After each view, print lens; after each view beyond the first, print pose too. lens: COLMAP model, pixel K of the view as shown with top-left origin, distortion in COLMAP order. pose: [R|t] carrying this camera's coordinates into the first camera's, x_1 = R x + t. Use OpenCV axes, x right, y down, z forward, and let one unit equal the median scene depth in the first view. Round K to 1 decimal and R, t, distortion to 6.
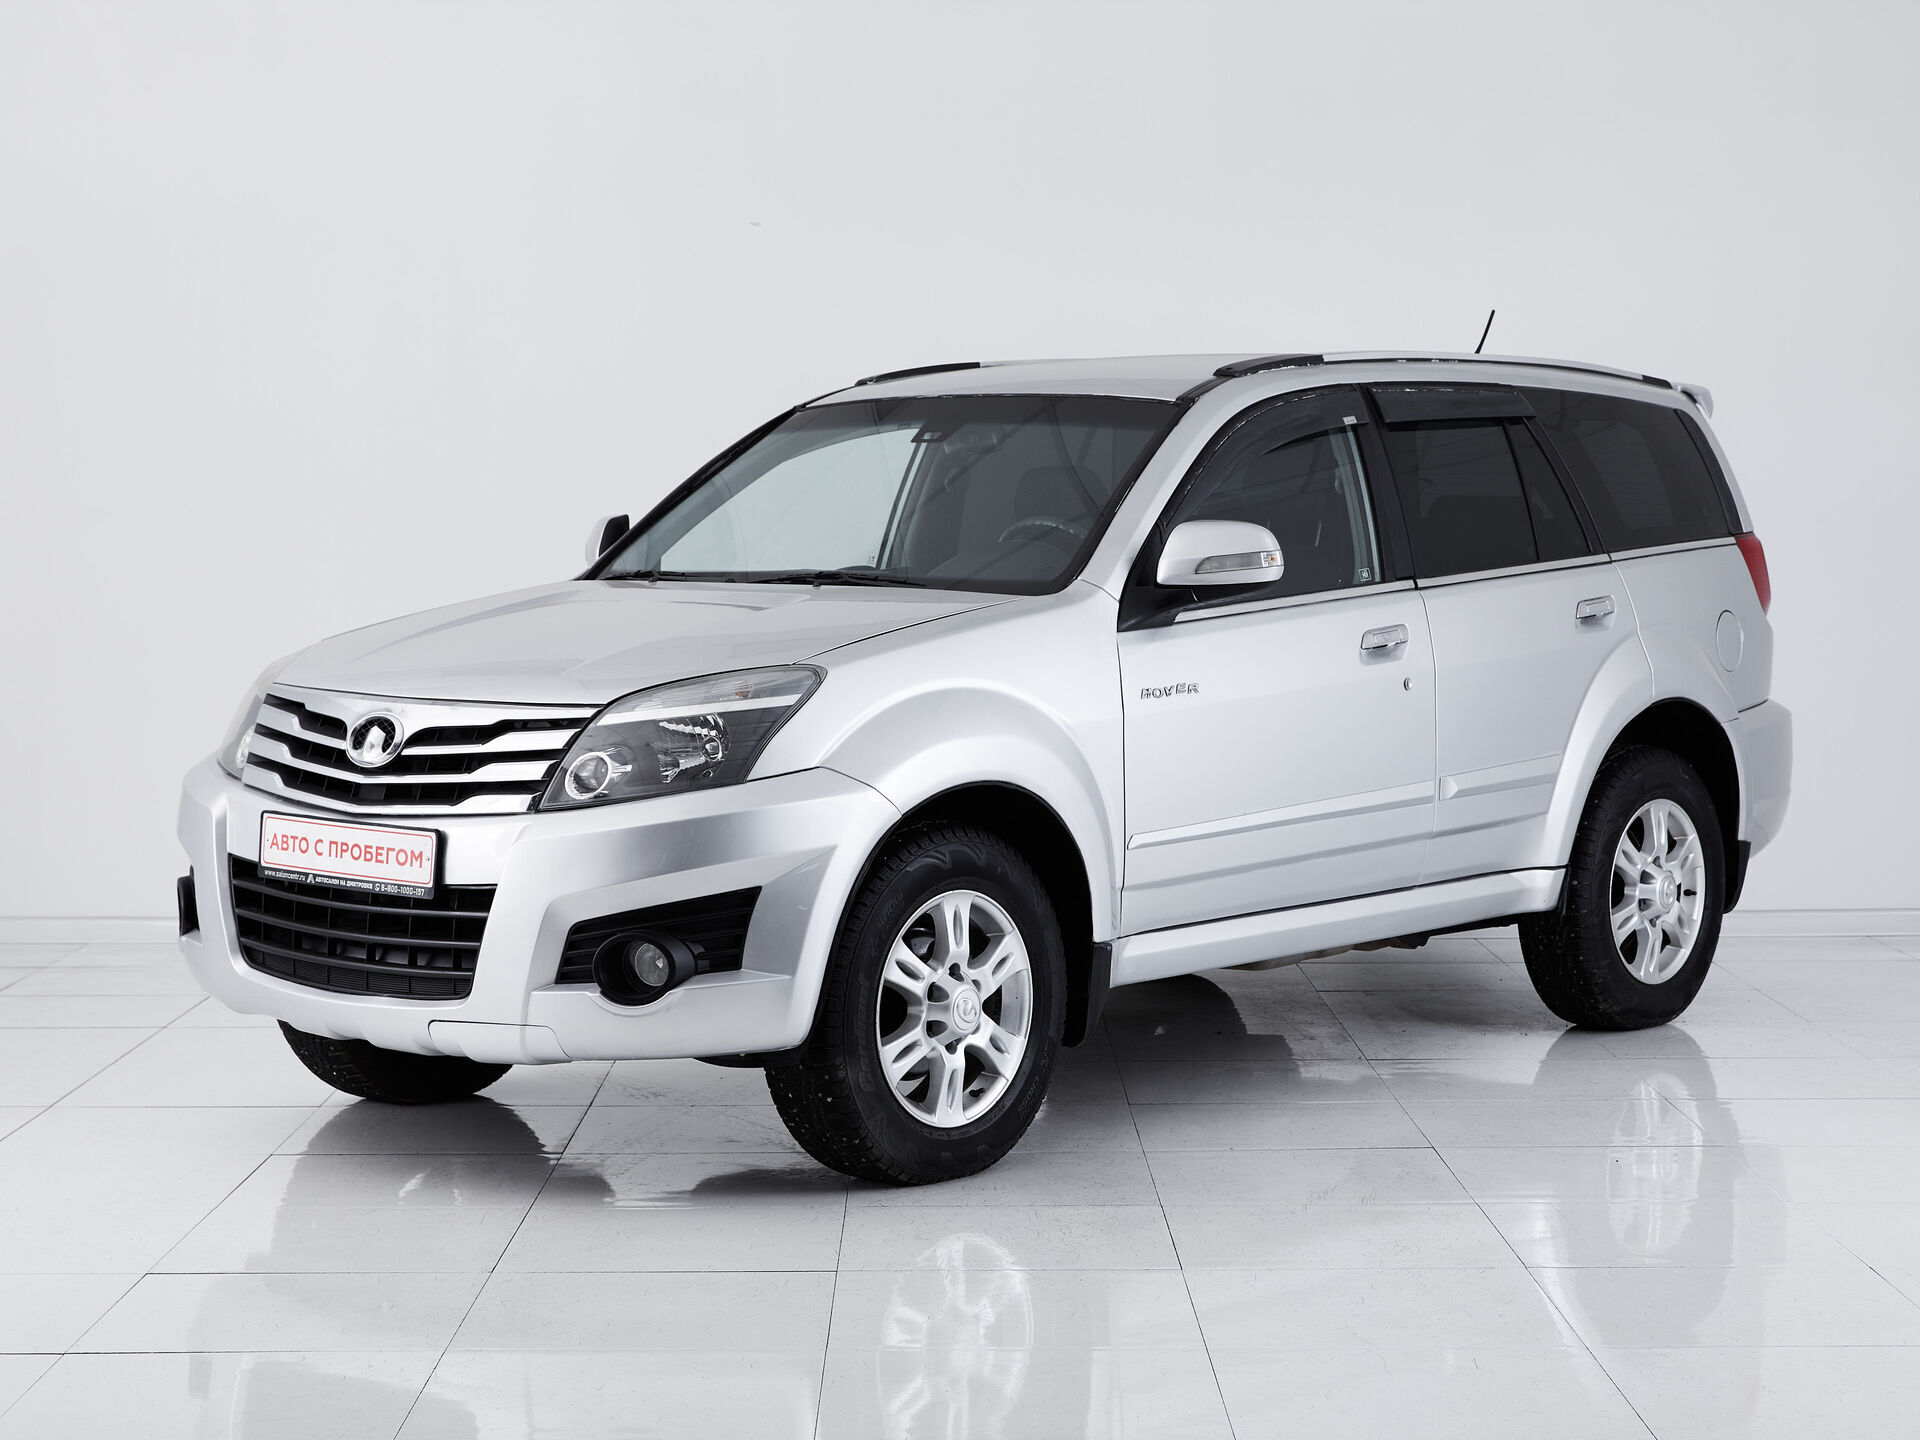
lens RADIAL K [[3451.9, 0, 960.0], [0, 3451.9, 720.0], [0, 0, 1]] dist [0.217898, 0.038835]
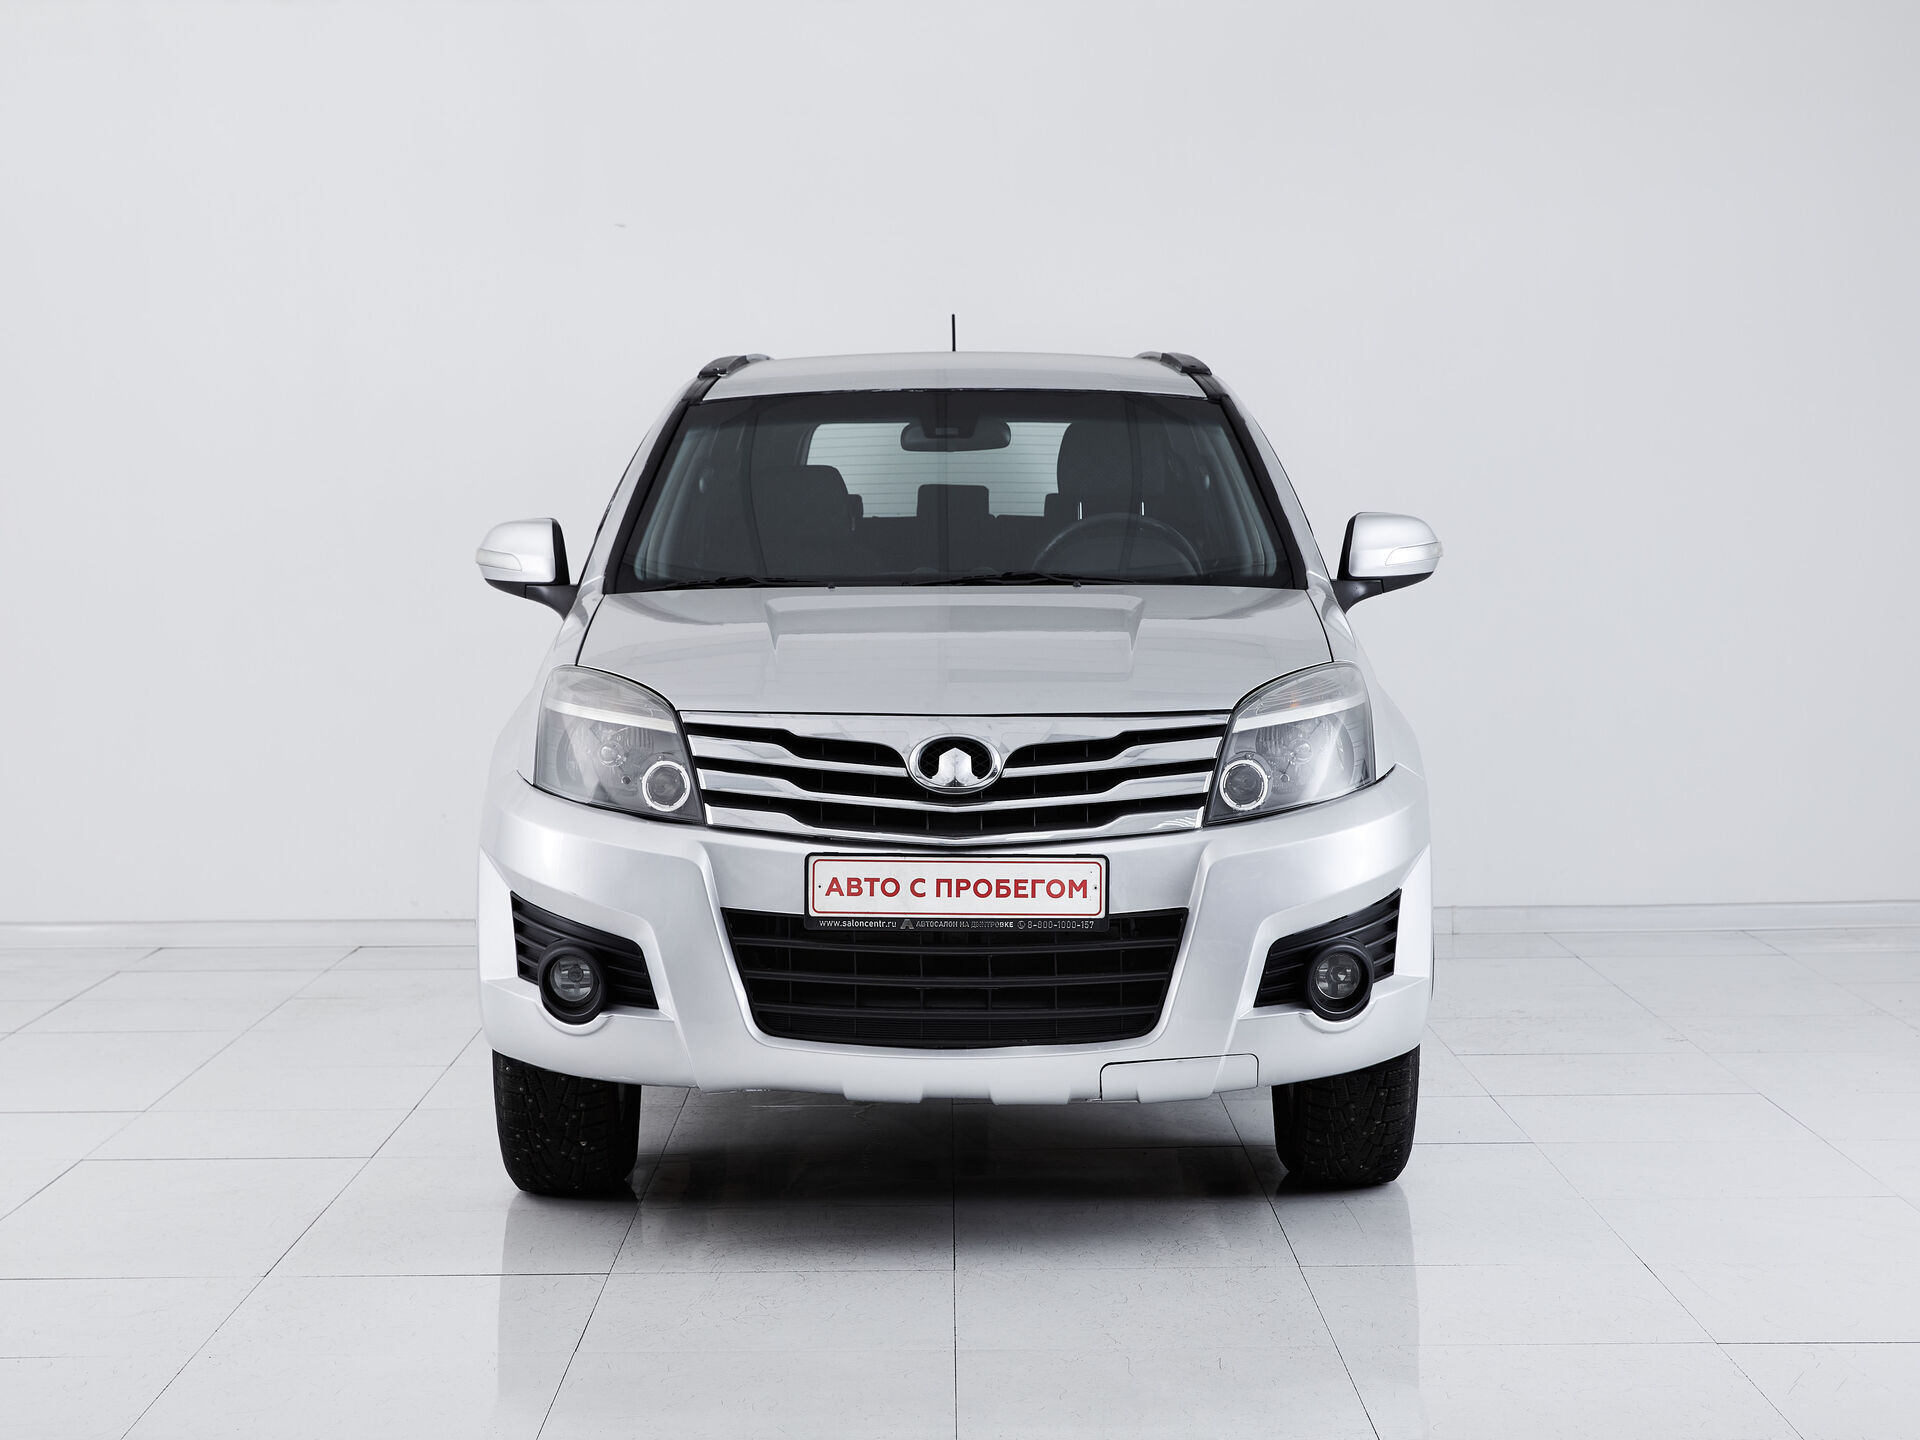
lens RADIAL K [[3451.9, 0, 960.0], [0, 3451.9, 720.0], [0, 0, 1]] dist [0.217898, 0.038835]
pose [[0.762411, -0.044437, 0.645565, -0.745698], [0.049418, 0.998724, 0.010384, -0.014663], [-0.645203, 0.023985, 0.763635, 0.323496]]
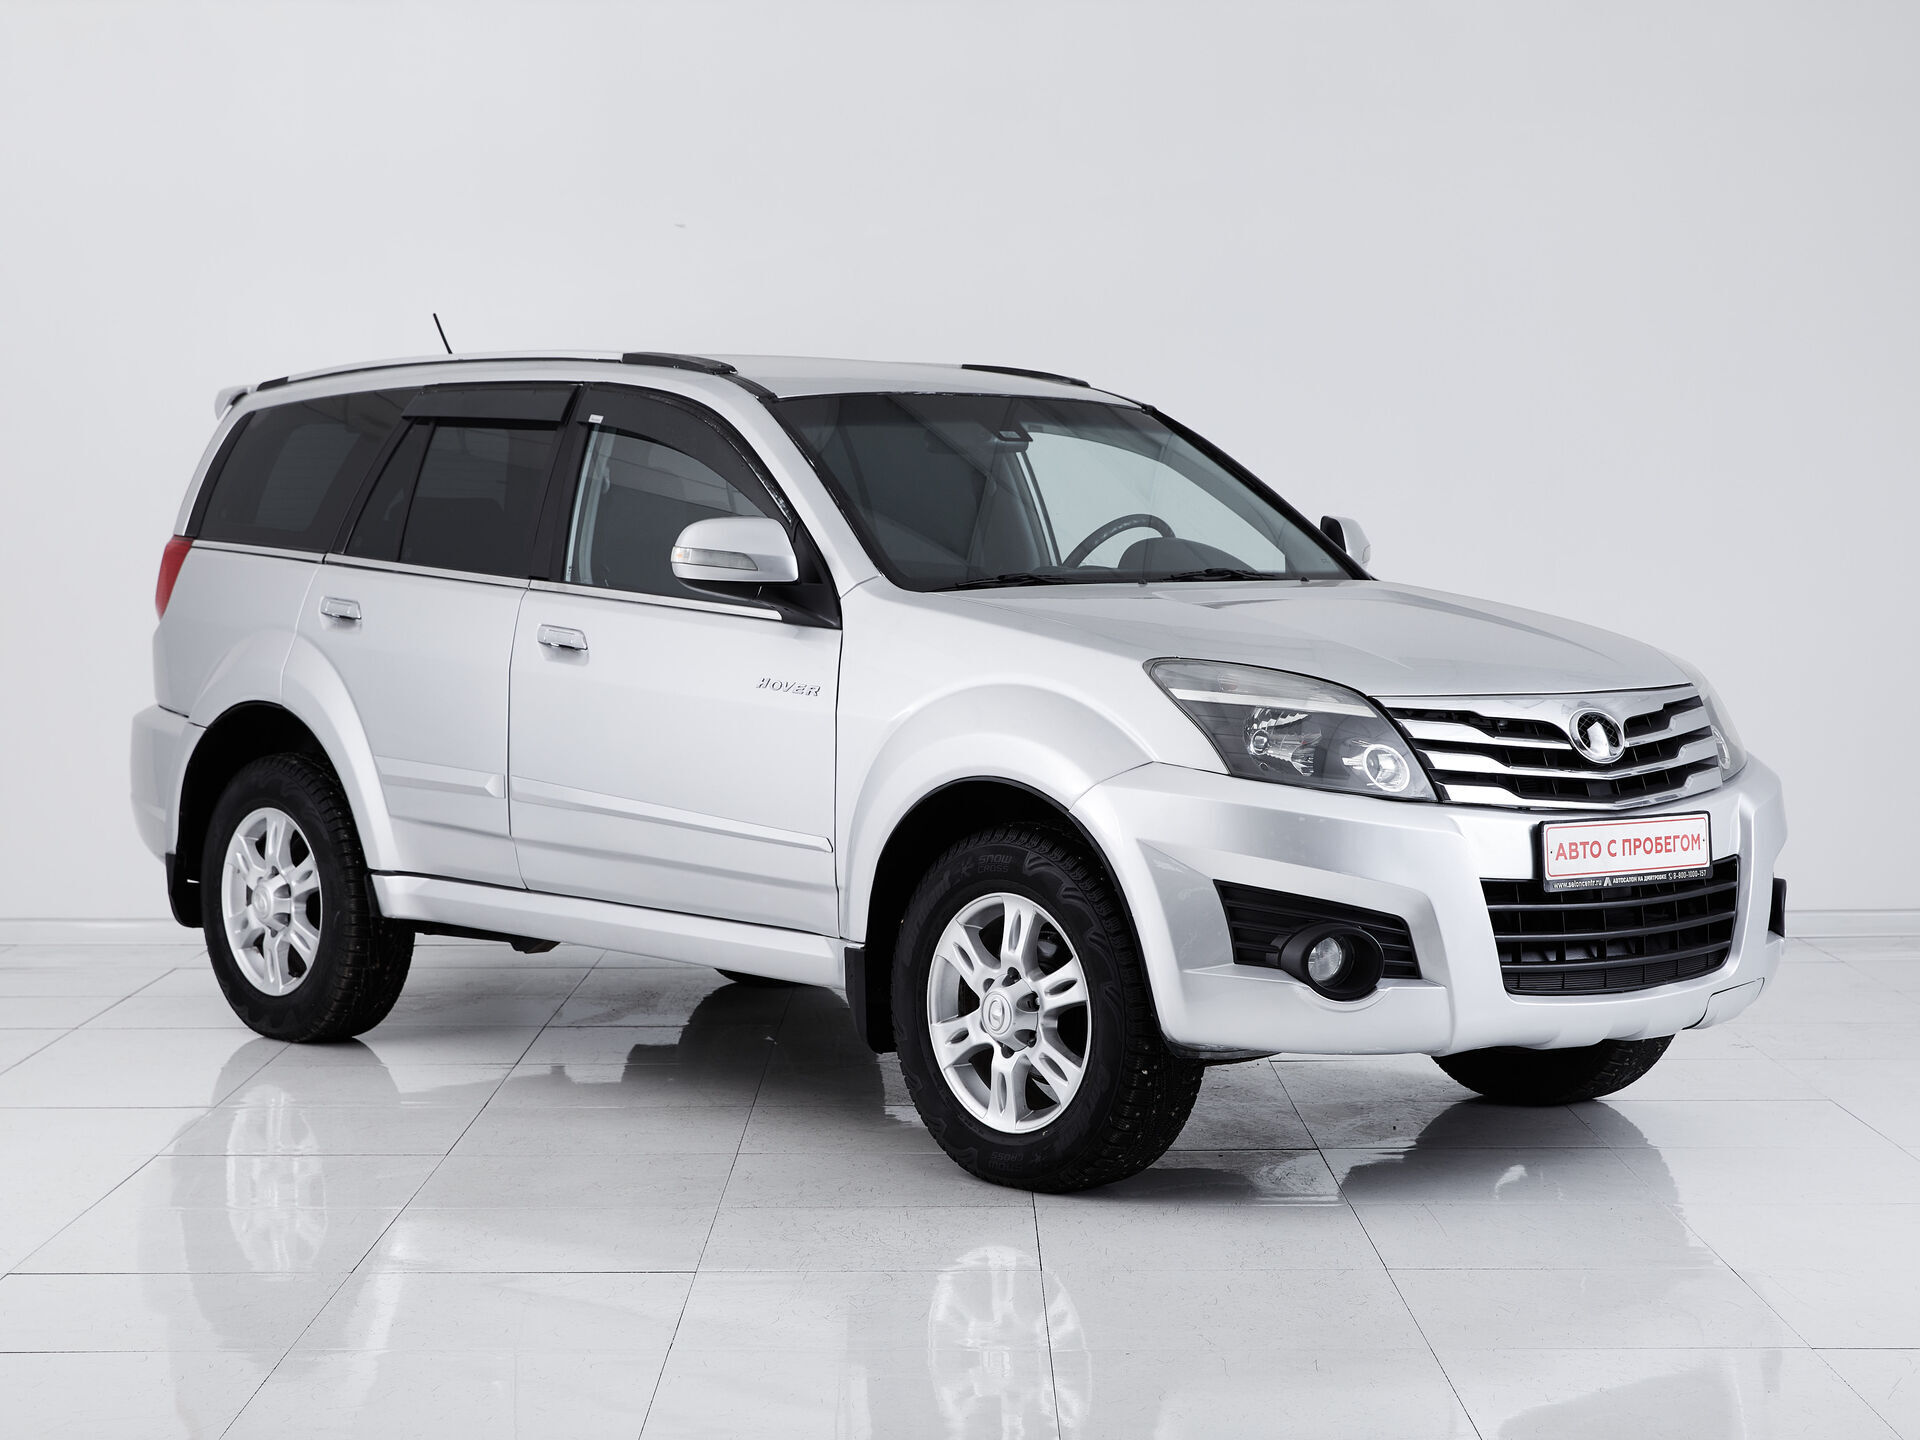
lens RADIAL K [[3451.9, 0, 960.0], [0, 3451.9, 720.0], [0, 0, 1]] dist [0.217898, 0.038835]
pose [[0.122527, -0.057816, 0.990780, -1.185367], [0.063308, 0.996724, 0.050334, -0.060991], [-0.990444, 0.056557, 0.125786, 1.063192]]
